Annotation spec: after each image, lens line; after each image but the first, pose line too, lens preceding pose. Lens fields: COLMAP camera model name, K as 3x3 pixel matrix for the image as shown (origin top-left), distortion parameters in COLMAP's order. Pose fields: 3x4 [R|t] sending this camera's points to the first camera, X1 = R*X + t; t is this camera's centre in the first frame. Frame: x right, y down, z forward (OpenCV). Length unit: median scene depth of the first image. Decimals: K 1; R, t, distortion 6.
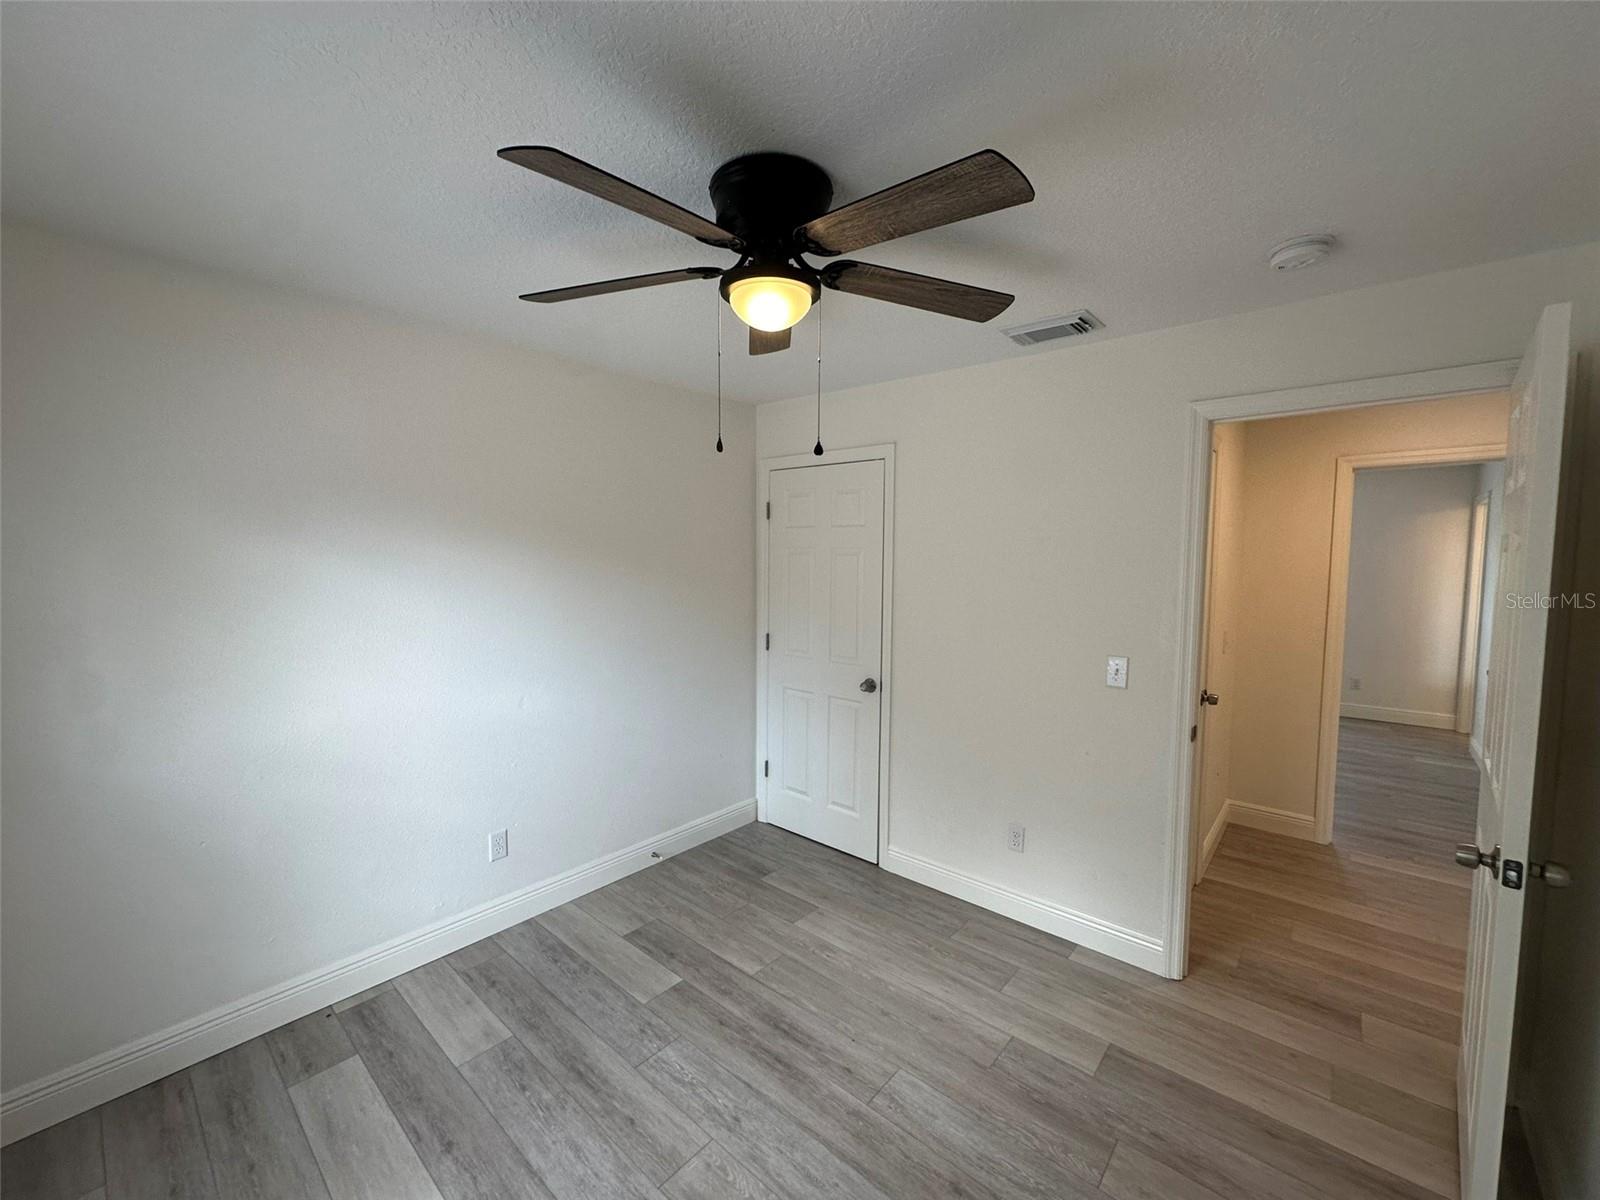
lens RADIAL K [[637.1, 0, 830.0], [0, 637.1, 606.6], [0, 0, 1]] dist [-0.000593, 0.000233]
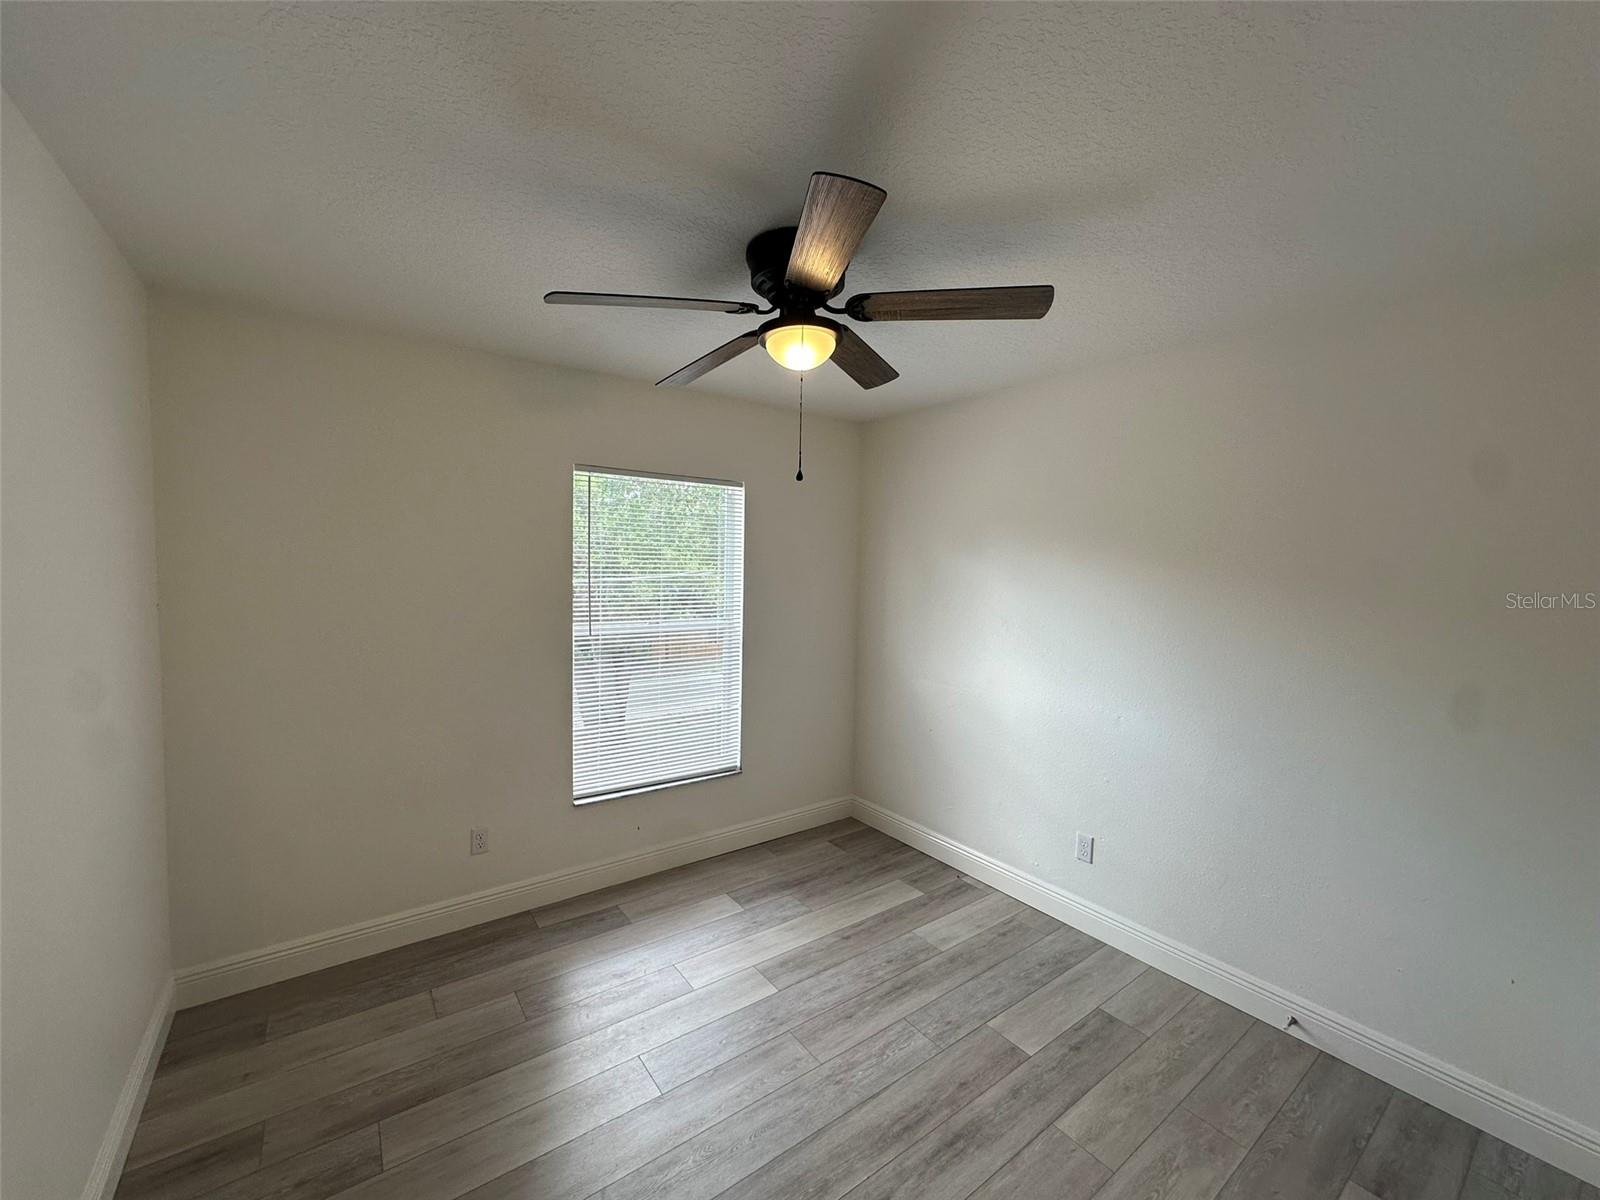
lens RADIAL K [[639.1, 0, 800.0], [0, 639.1, 600.0], [0, 0, 1]] dist [-0.003995, 0.000892]
pose [[-0.239507, 0.040907, -0.970032, 0.797930], [-0.102485, 0.992465, 0.067157, -0.080955], [0.965470, 0.115498, -0.233510, 0.966698]]
